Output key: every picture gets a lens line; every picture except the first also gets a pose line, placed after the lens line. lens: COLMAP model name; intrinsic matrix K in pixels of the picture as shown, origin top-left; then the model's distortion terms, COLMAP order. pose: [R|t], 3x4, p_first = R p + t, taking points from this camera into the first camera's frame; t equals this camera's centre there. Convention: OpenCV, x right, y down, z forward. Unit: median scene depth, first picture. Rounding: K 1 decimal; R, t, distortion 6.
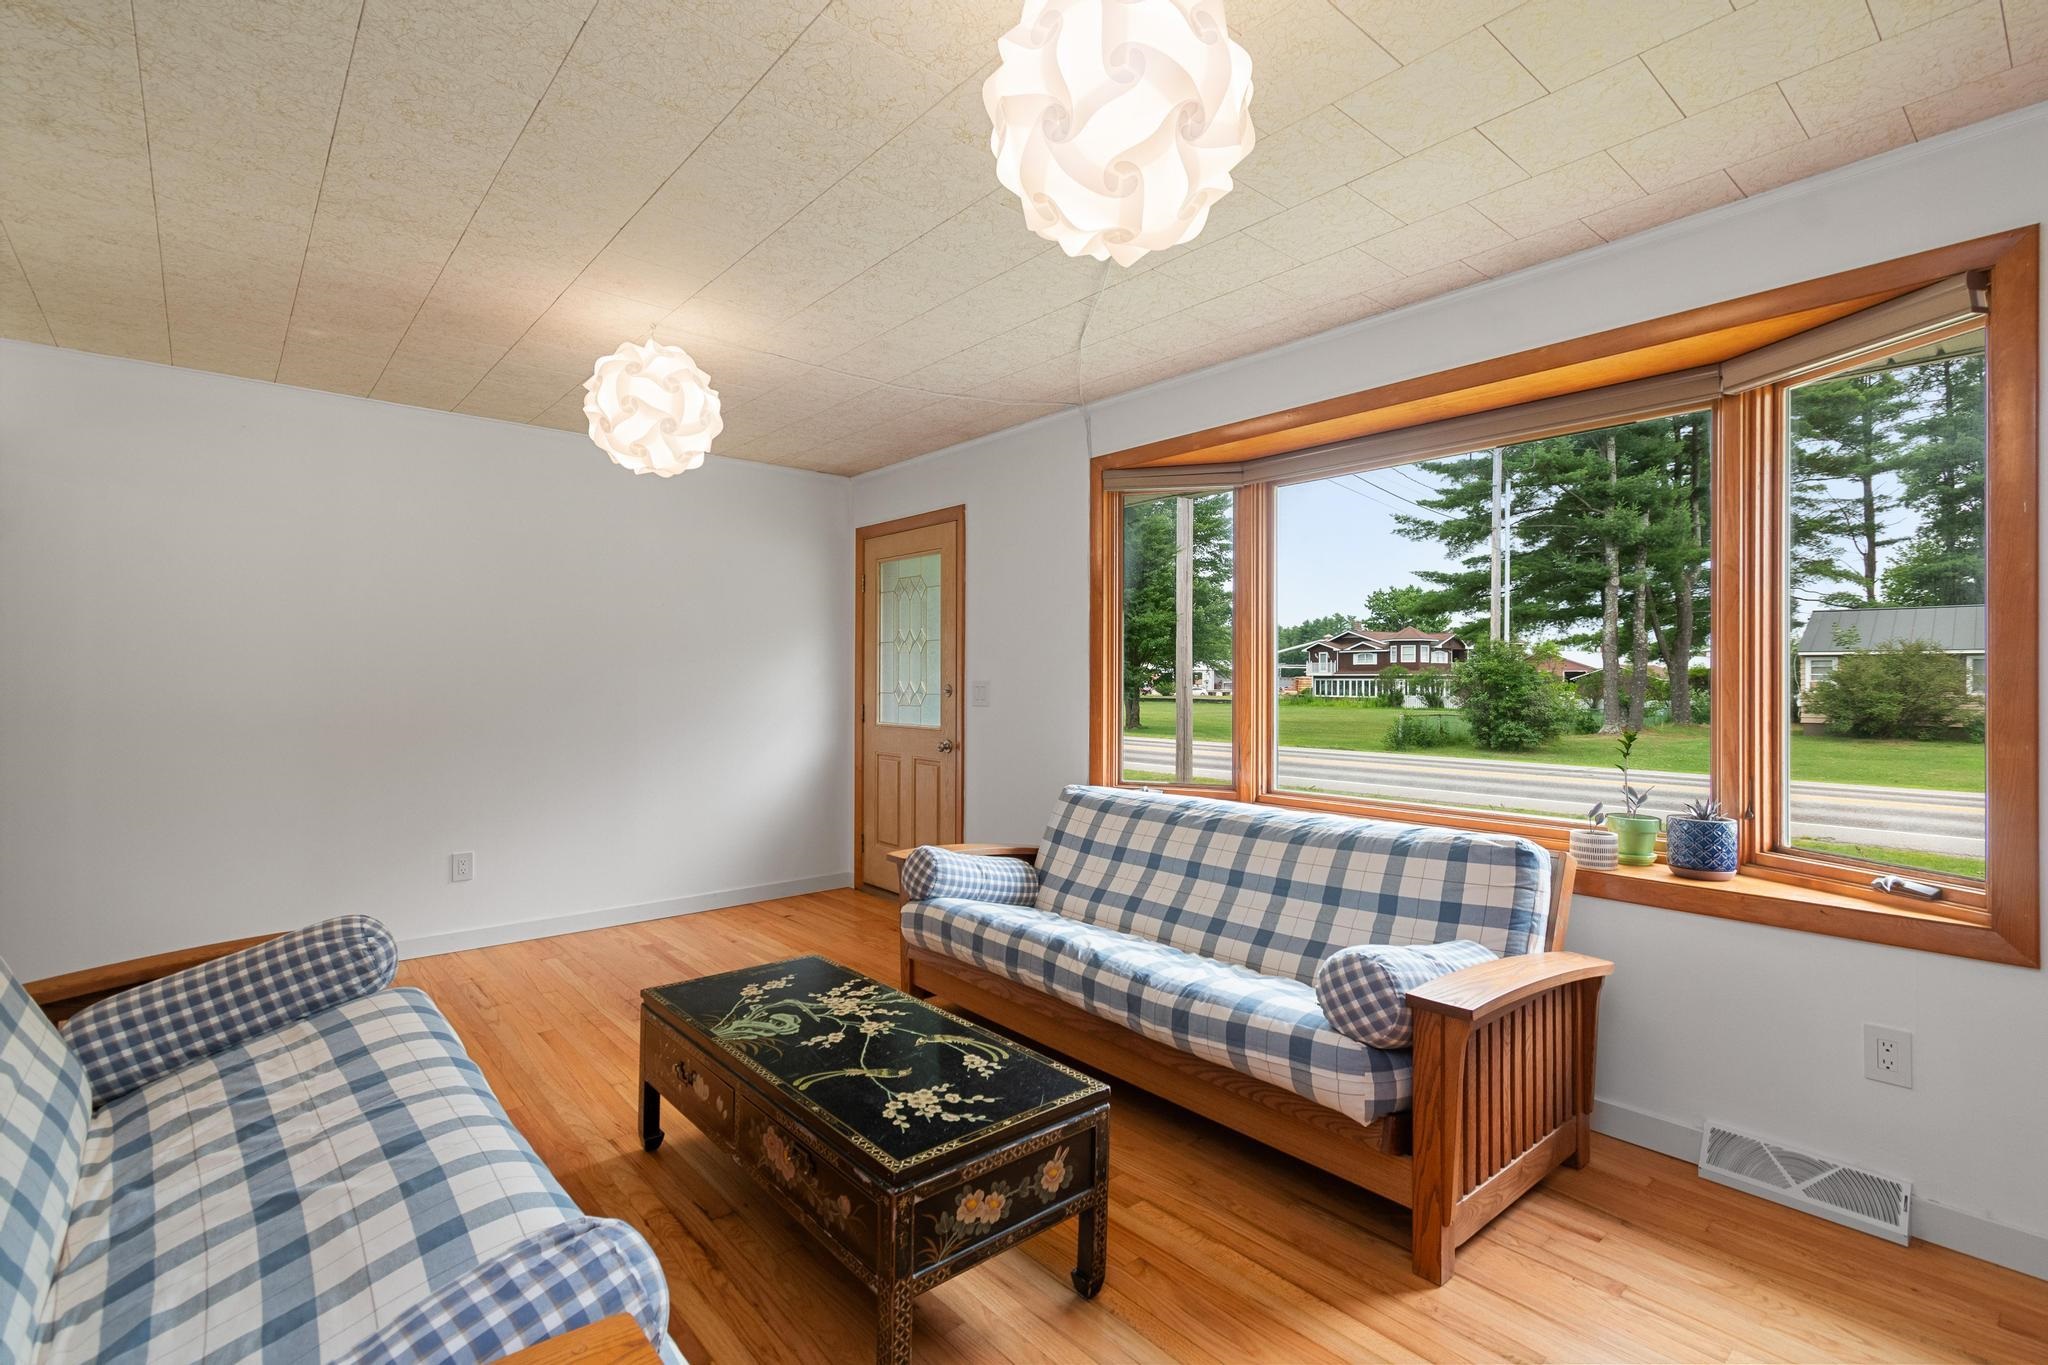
lens RADIAL K [[938.8, 0, 1029.2], [0, 938.8, 679.1], [0, 0, 1]] dist [0.000518, -0.000134]
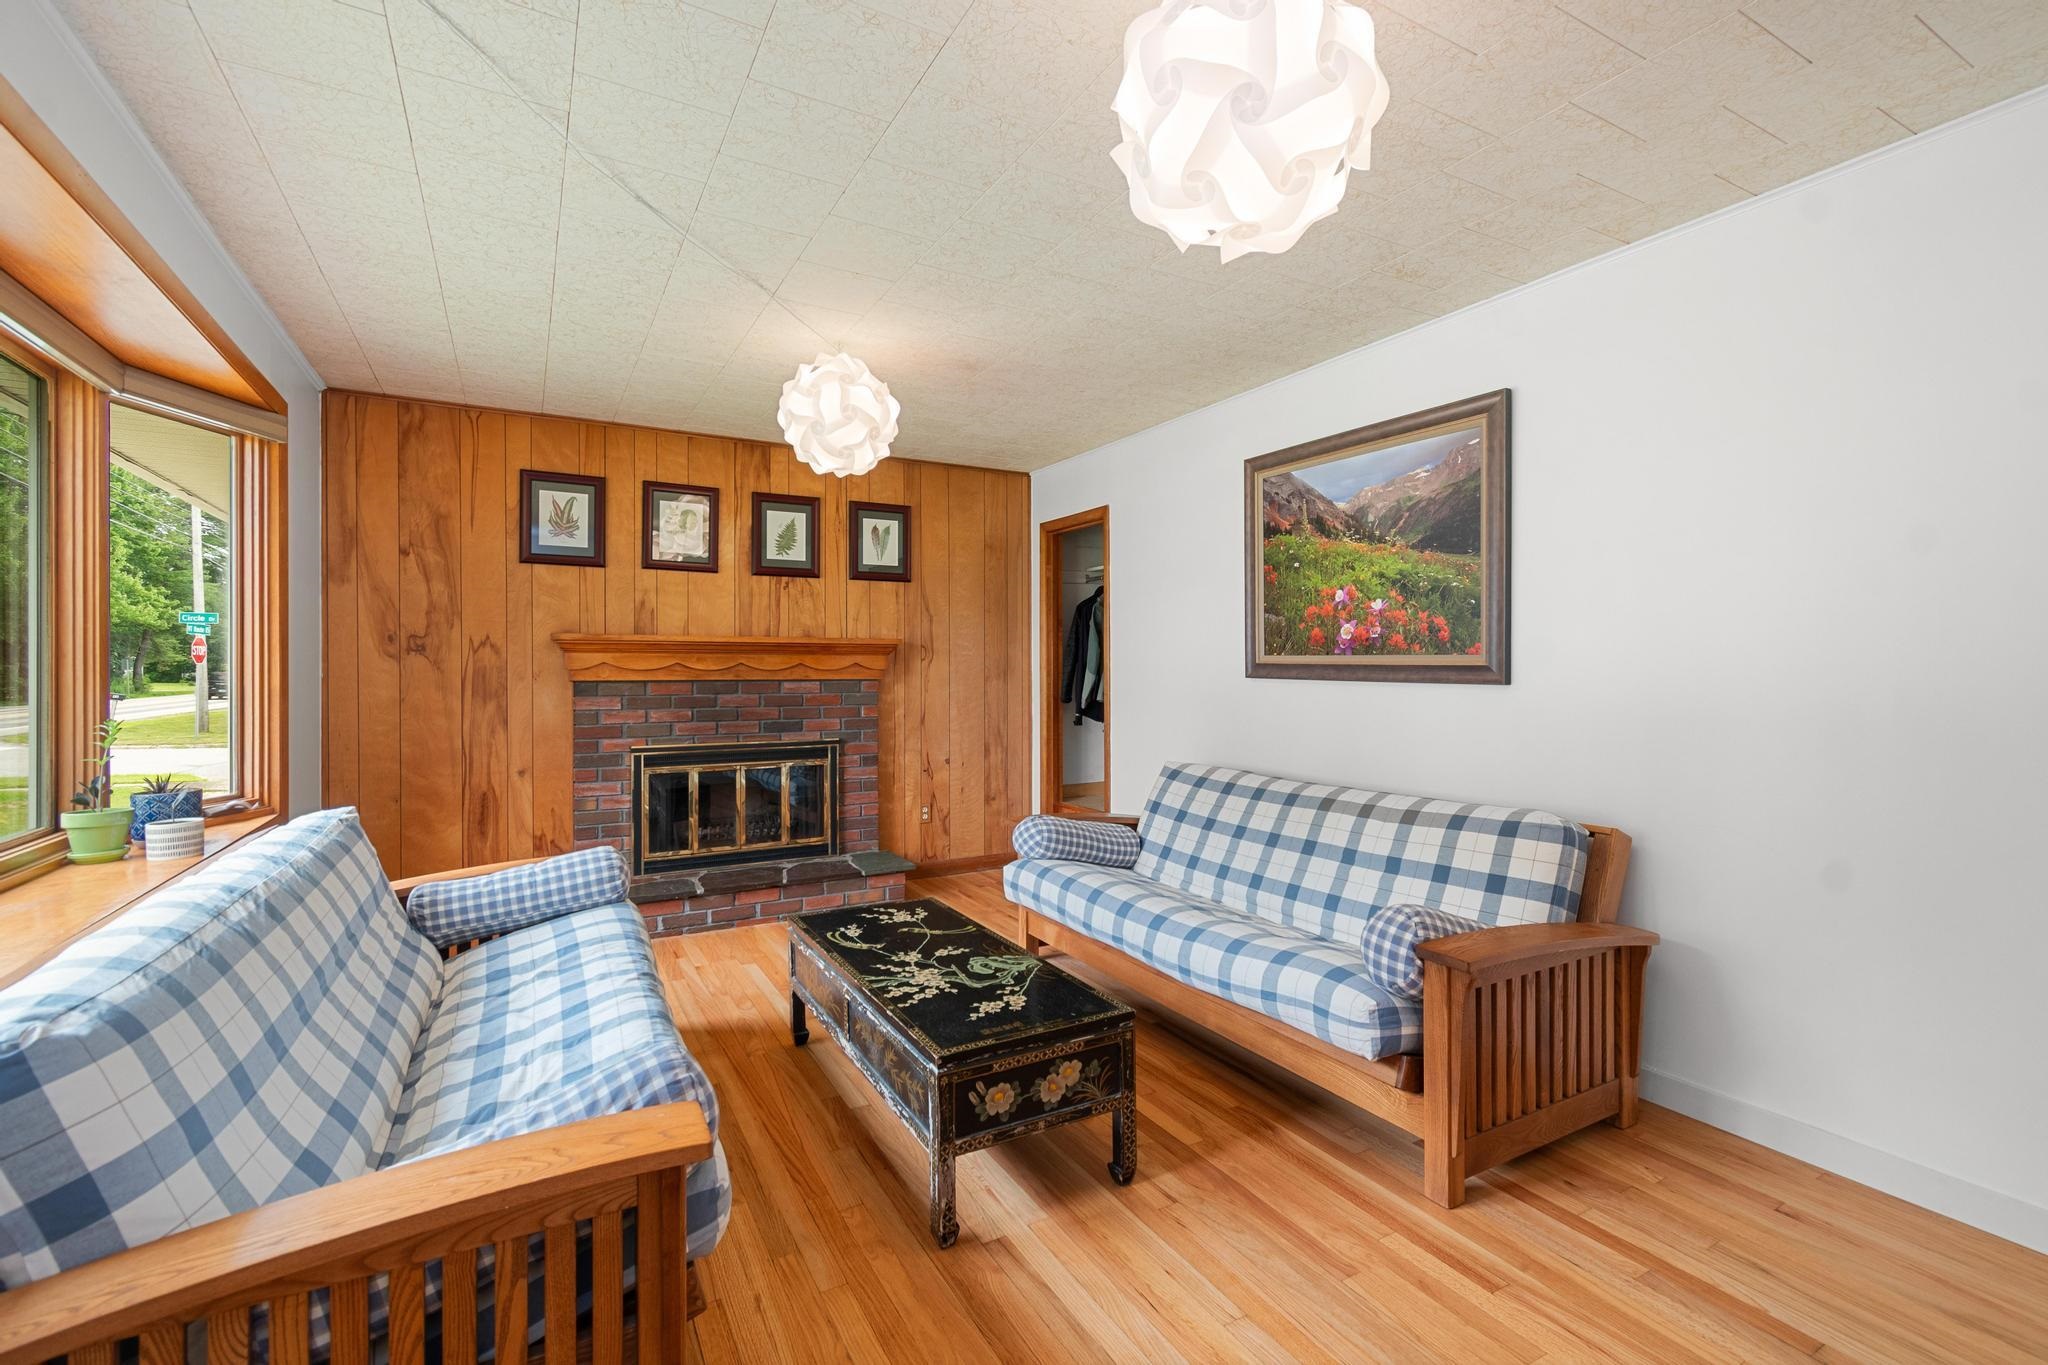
lens RADIAL K [[907.4, 0, 1042.4], [0, 907.4, 665.8], [0, 0, 1]] dist [0.001428, -0.000360]
pose [[-0.982086, -0.003575, 0.188397, -0.523989], [-0.004388, 0.999983, -0.003898, 0.002668], [-0.188380, -0.004654, -0.982085, 2.010008]]
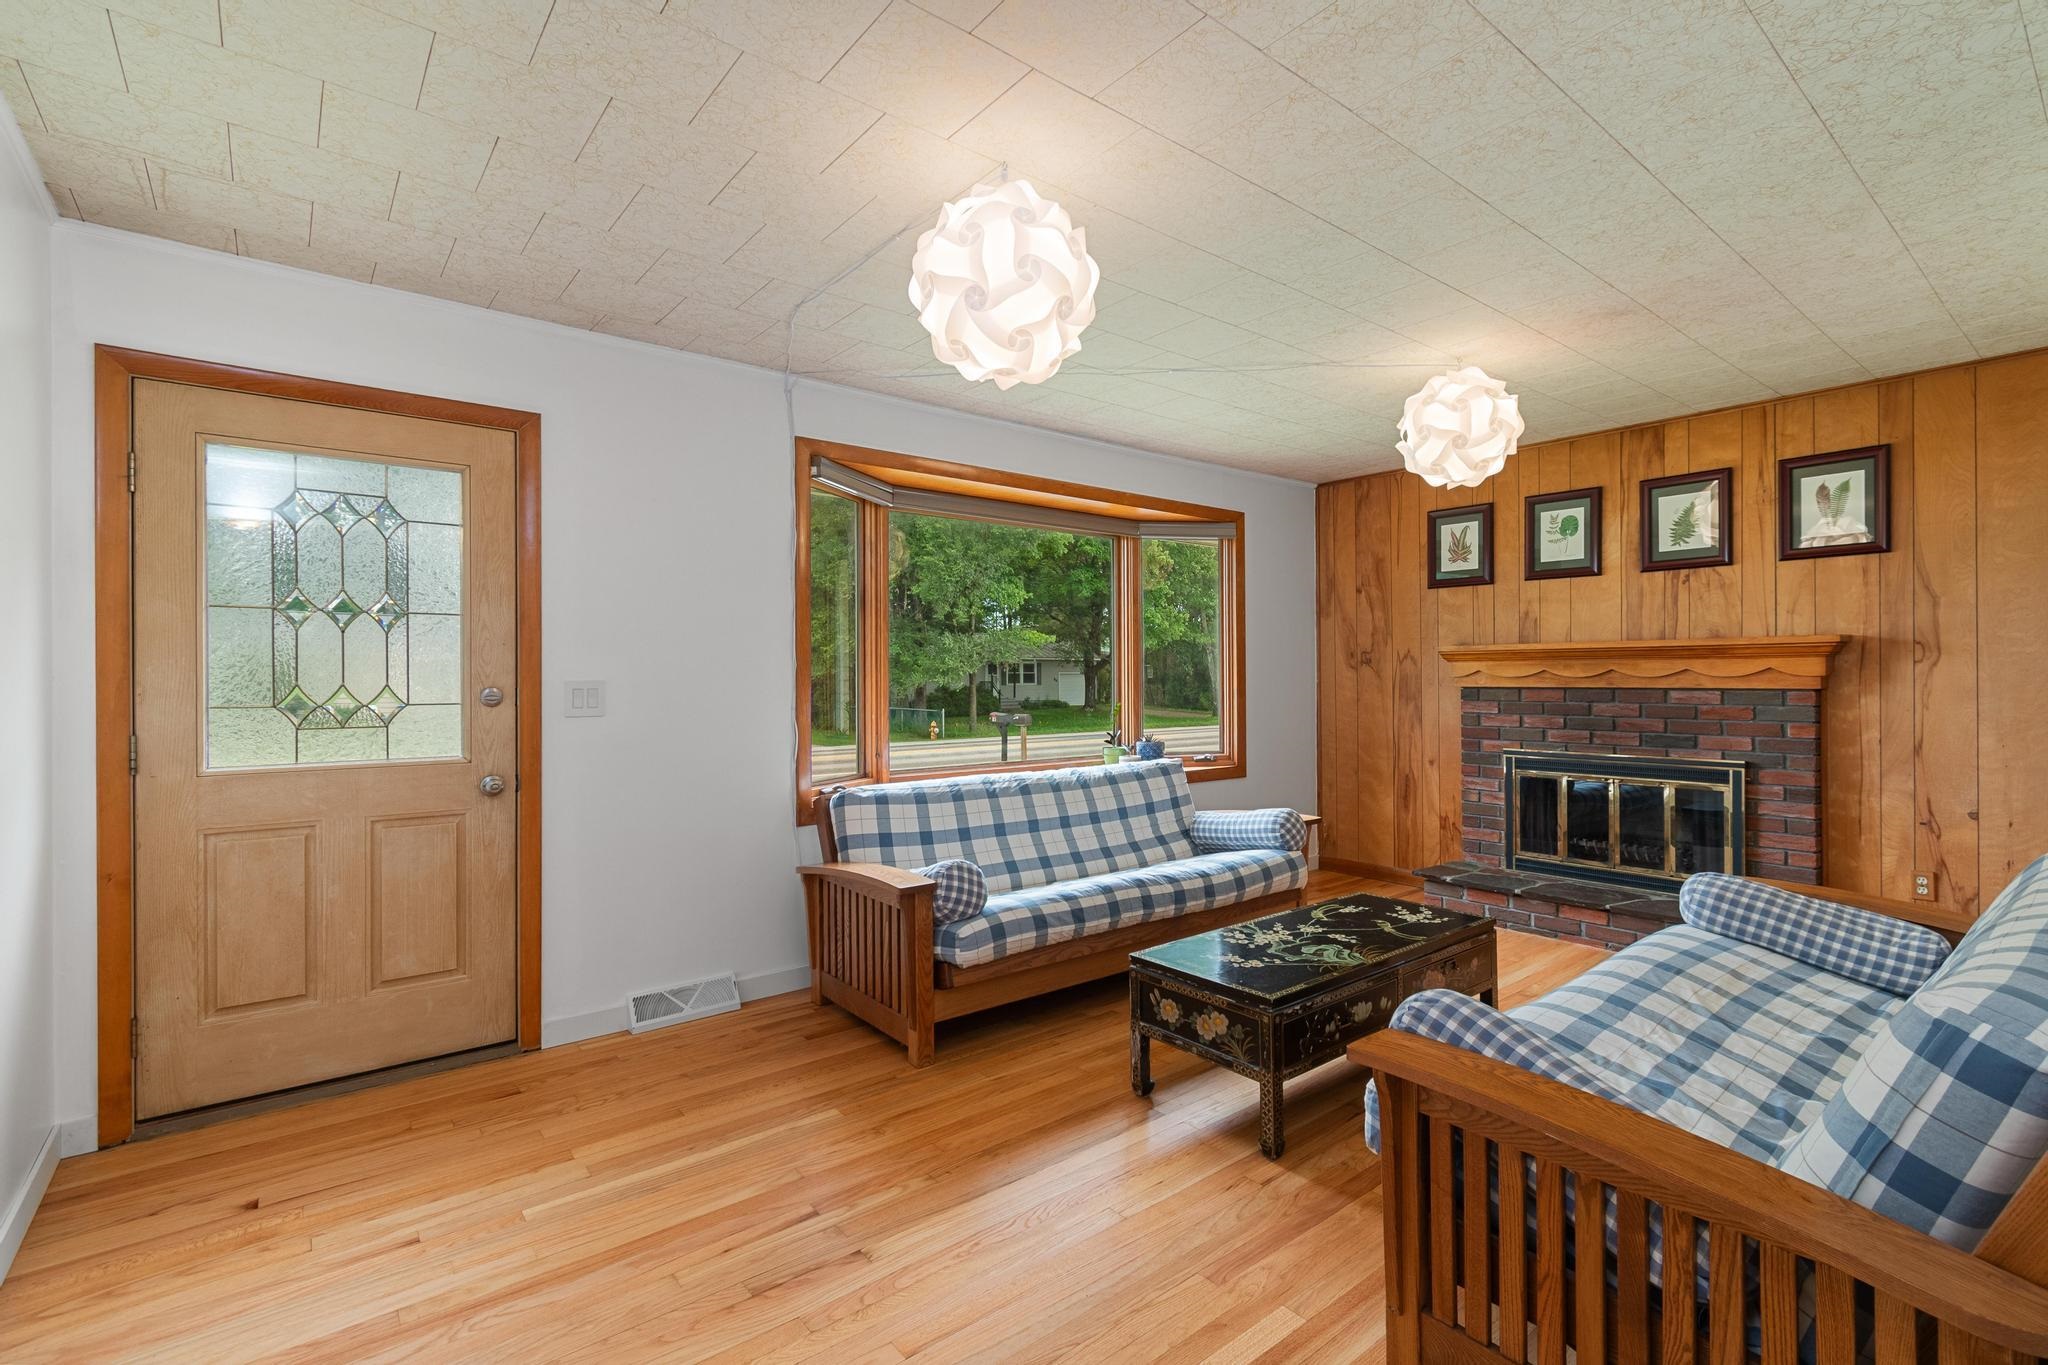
lens RADIAL K [[938.8, 0, 1029.2], [0, 938.8, 679.1], [0, 0, 1]] dist [0.000518, -0.000134]
pose [[0.036361, -0.006988, 0.999314, -1.480718], [0.002813, 0.999972, 0.006890, -0.005683], [-0.999335, 0.002560, 0.036380, 1.298578]]
